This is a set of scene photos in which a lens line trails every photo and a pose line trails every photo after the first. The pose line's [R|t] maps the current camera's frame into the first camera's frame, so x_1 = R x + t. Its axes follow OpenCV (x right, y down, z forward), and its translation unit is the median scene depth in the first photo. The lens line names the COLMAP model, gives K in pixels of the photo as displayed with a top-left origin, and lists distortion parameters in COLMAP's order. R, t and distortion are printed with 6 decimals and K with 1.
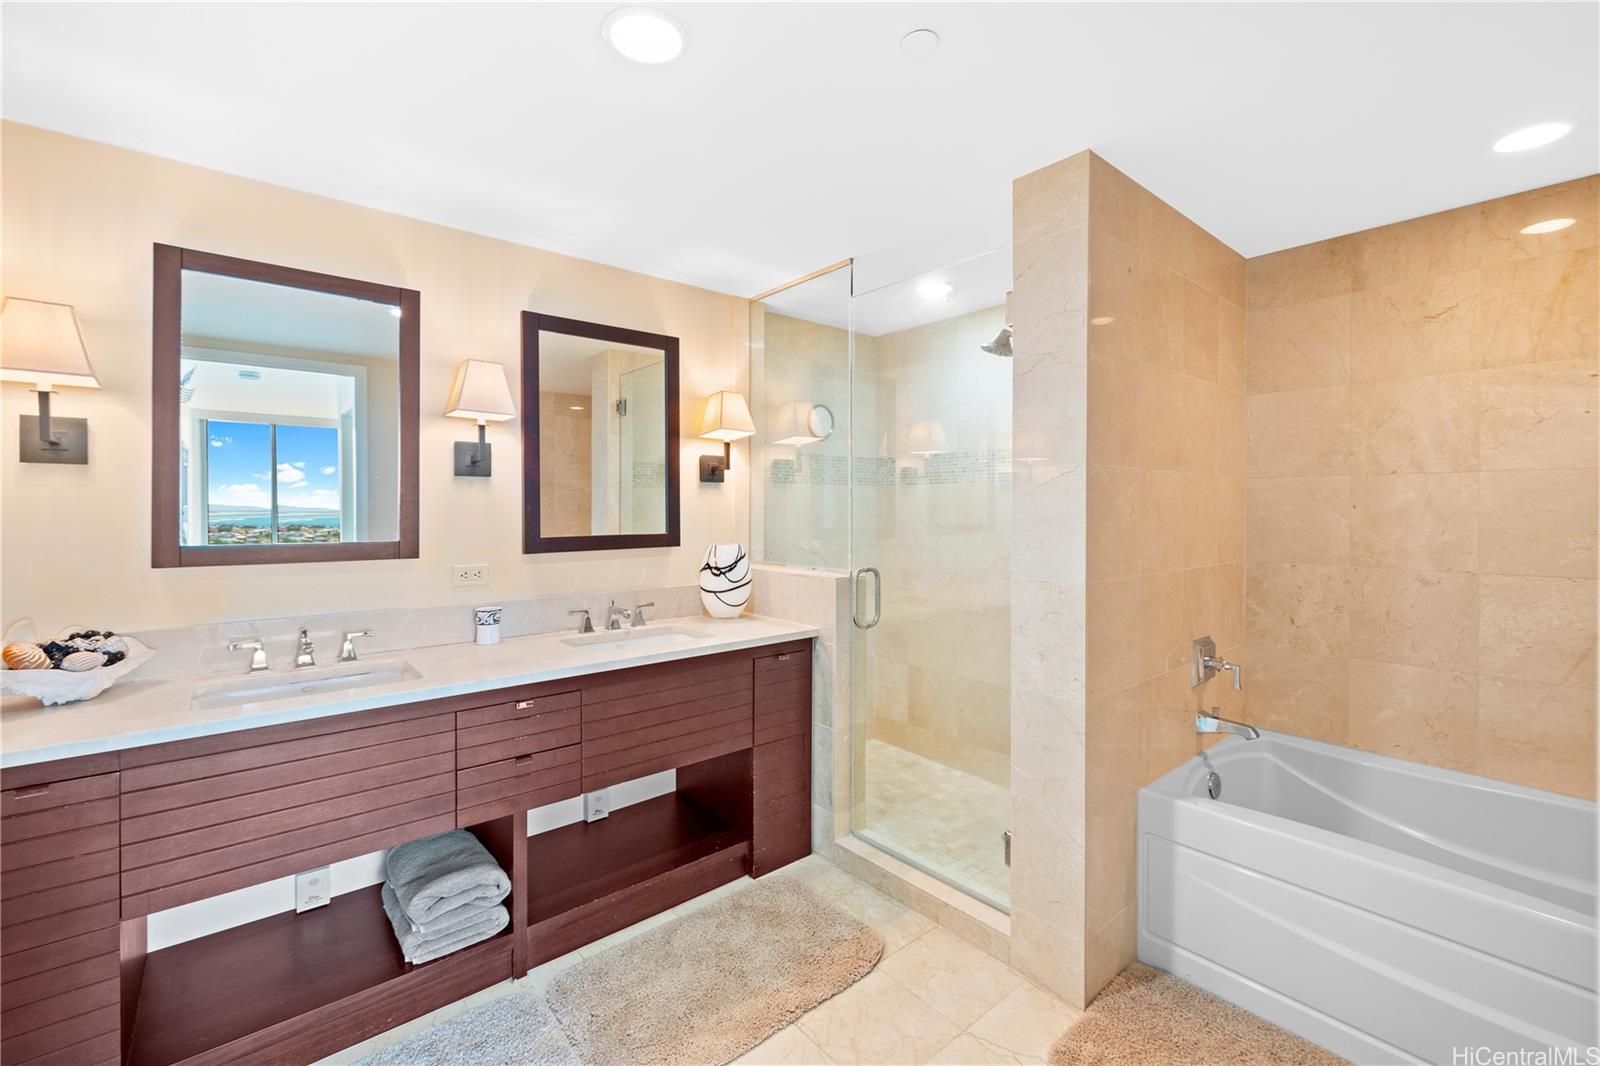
lens RADIAL K [[682.2, 0, 802.7], [0, 682.2, 489.2], [0, 0, 1]] dist [0.001845, 0.000336]
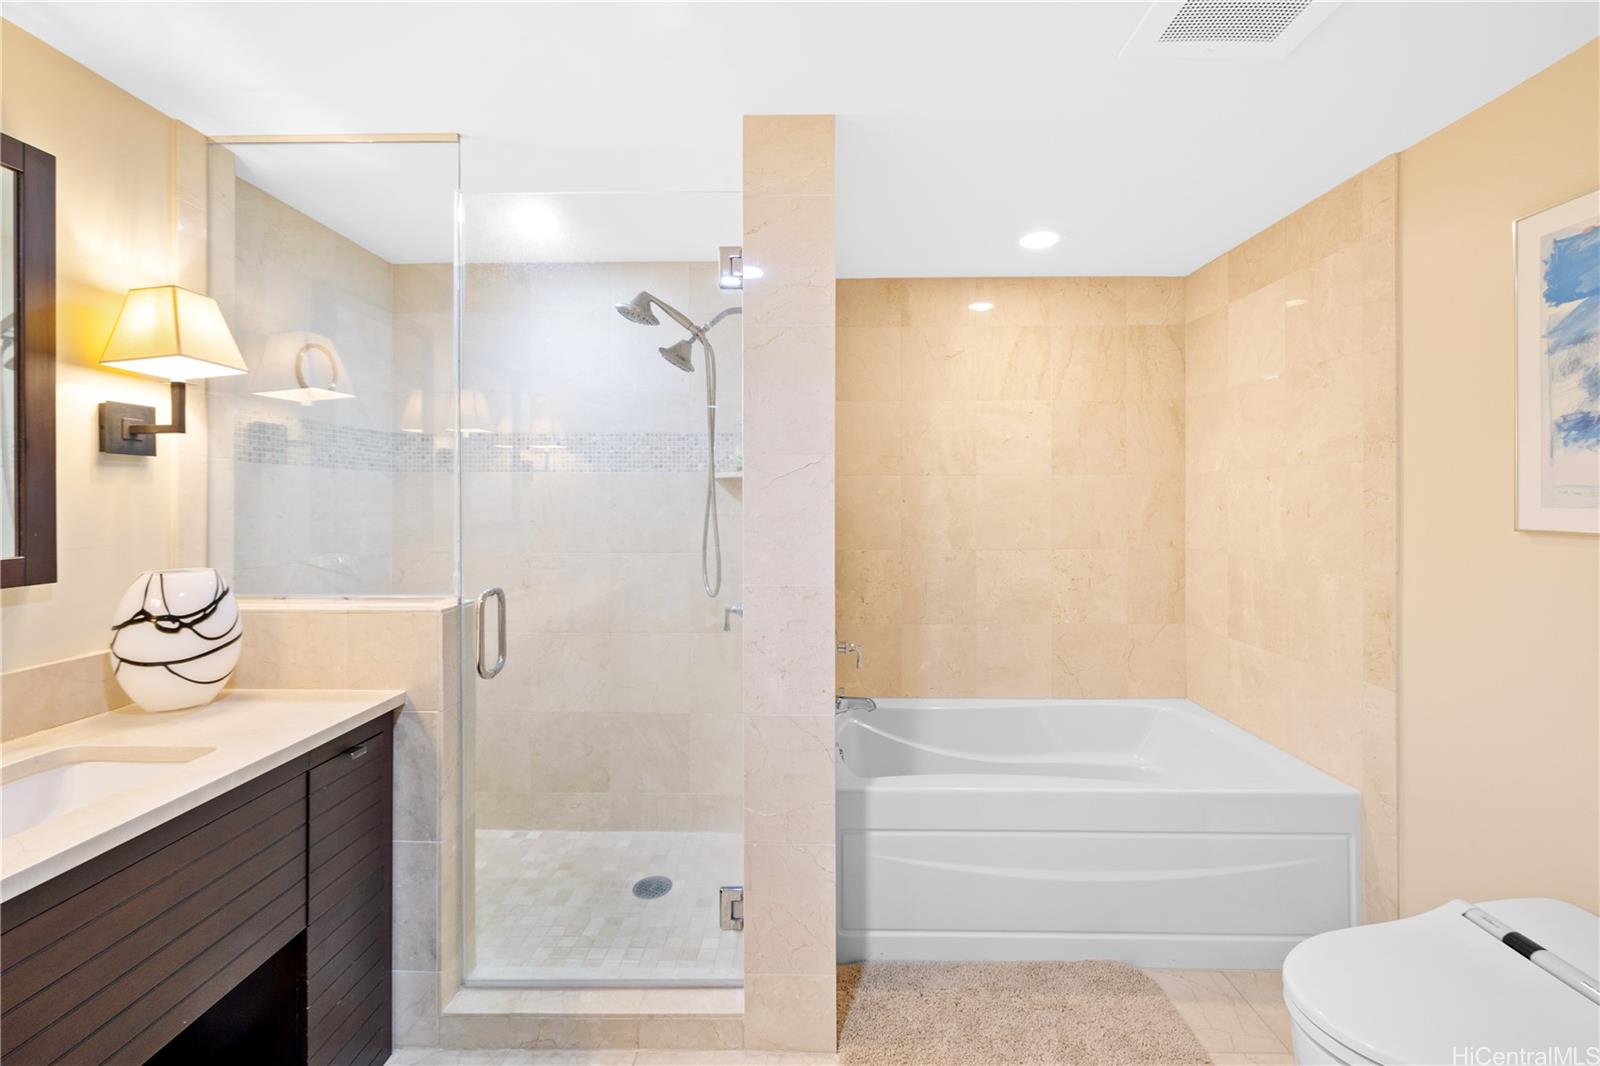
lens RADIAL K [[682.2, 0, 802.7], [0, 682.2, 489.2], [0, 0, 1]] dist [0.001845, 0.000336]
pose [[0.657757, 0.012551, 0.753126, -0.204363], [-0.018951, 0.999820, -0.000111, 0.006842], [-0.752992, -0.014200, 0.657877, 0.284971]]
